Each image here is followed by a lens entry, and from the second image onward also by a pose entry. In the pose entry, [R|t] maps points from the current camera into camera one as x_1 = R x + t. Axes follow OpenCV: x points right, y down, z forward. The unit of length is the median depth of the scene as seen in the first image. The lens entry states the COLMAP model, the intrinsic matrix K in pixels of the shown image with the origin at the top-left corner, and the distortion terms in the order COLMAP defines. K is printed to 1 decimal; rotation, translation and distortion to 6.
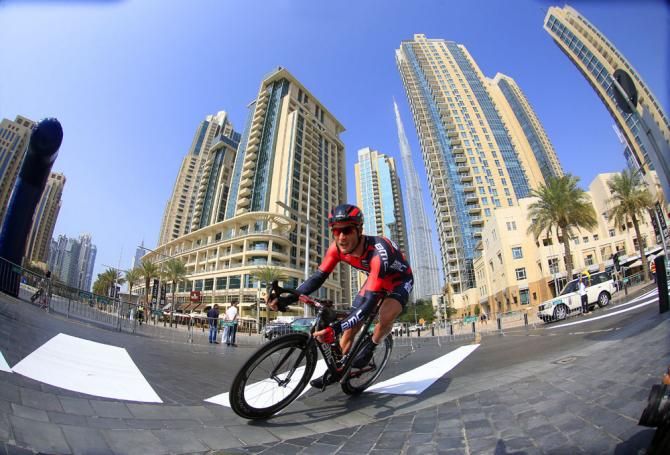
lens RADIAL K [[873.1, 0, 329.4], [0, 873.1, 220.9], [0, 0, 1]] dist [0.033197, 0.000000]
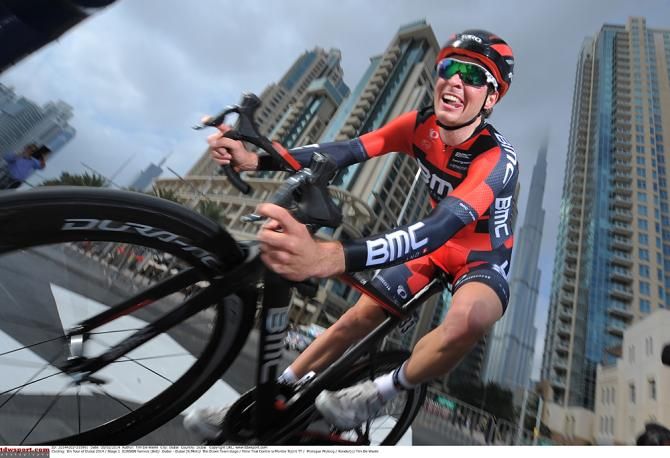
lens RADIAL K [[333.4, 0, 382.7], [0, 333.4, 177.2], [0, 0, 1]] dist [-0.011947, -0.002218]
pose [[0.924138, 0.346753, -0.160408, 0.004551], [-0.367533, 0.921520, -0.125379, 0.004521], [0.104344, 0.174823, 0.979055, 0.710279]]
